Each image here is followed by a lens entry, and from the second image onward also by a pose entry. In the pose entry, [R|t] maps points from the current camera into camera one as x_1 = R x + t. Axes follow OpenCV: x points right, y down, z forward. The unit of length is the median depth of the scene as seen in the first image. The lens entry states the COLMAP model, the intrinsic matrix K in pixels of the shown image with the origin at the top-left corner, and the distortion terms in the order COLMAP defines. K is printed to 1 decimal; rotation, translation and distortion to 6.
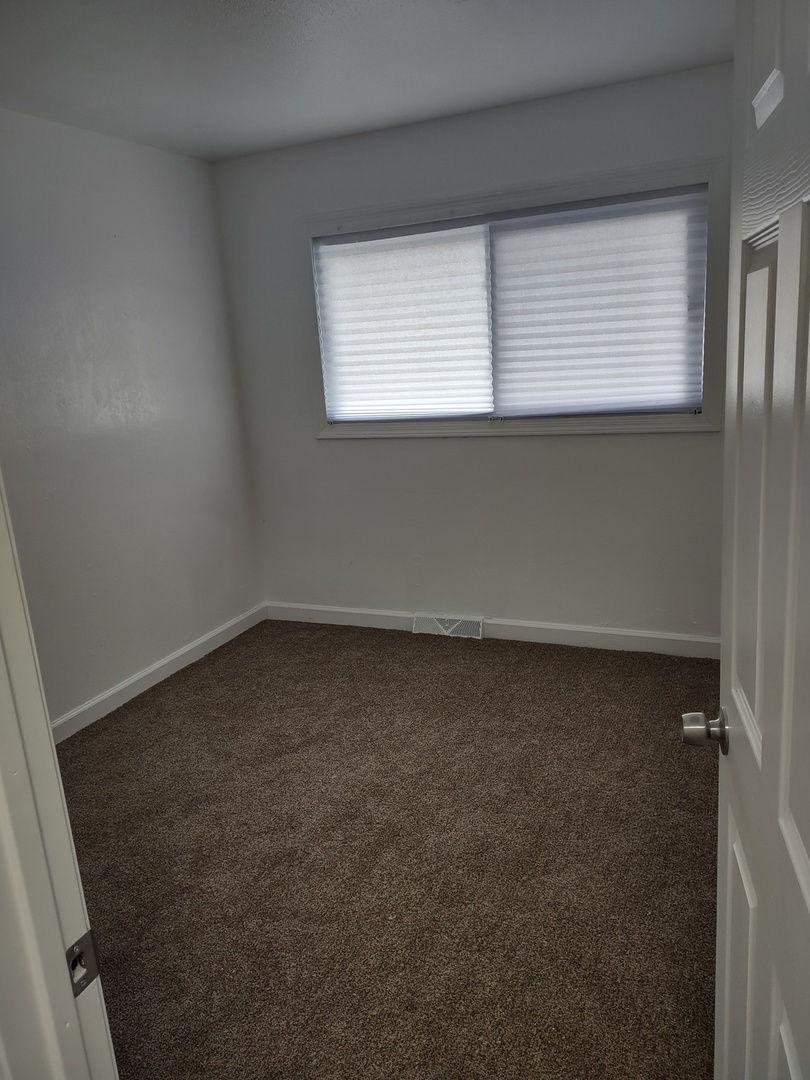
lens RADIAL K [[816.1, 0, 405.0], [0, 816.1, 540.0], [0, 0, 1]] dist [0.121689, -0.124317]
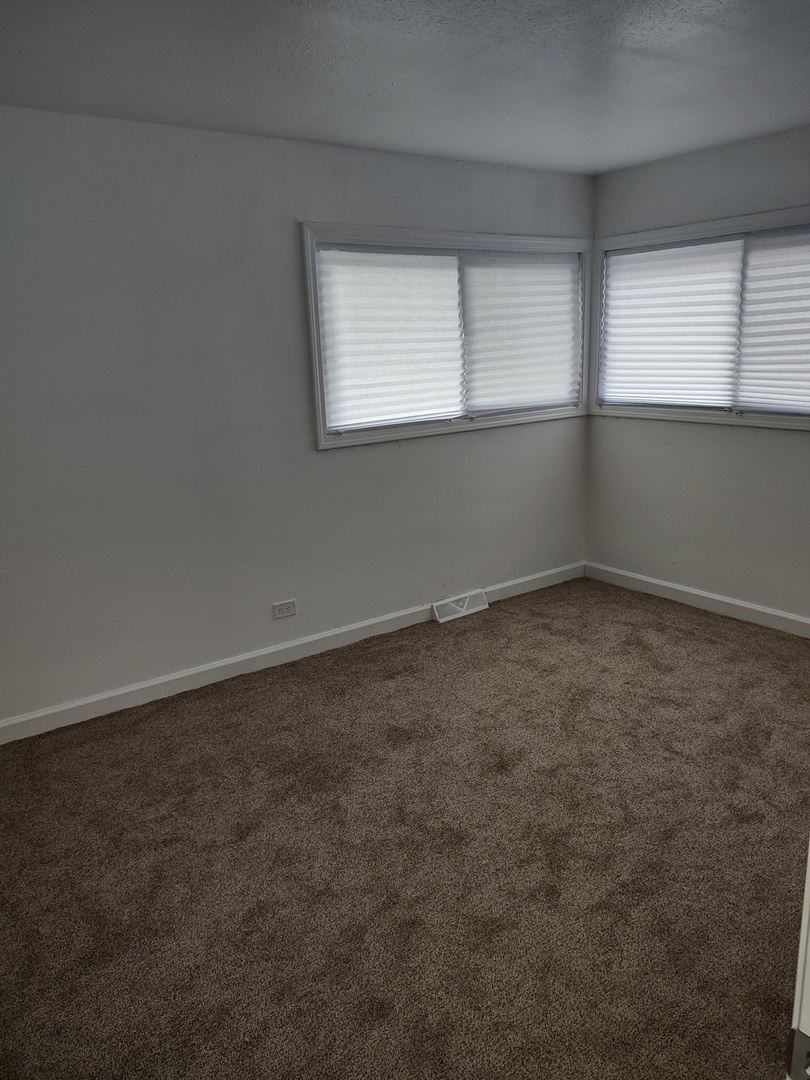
lens RADIAL K [[816.1, 0, 405.0], [0, 816.1, 540.0], [0, 0, 1]] dist [0.121689, -0.124317]
pose [[0.496824, -0.132477, 0.857681, -0.967762], [0.216867, 0.975878, 0.025110, -0.026018], [-0.840318, 0.173528, 0.513569, 0.490658]]
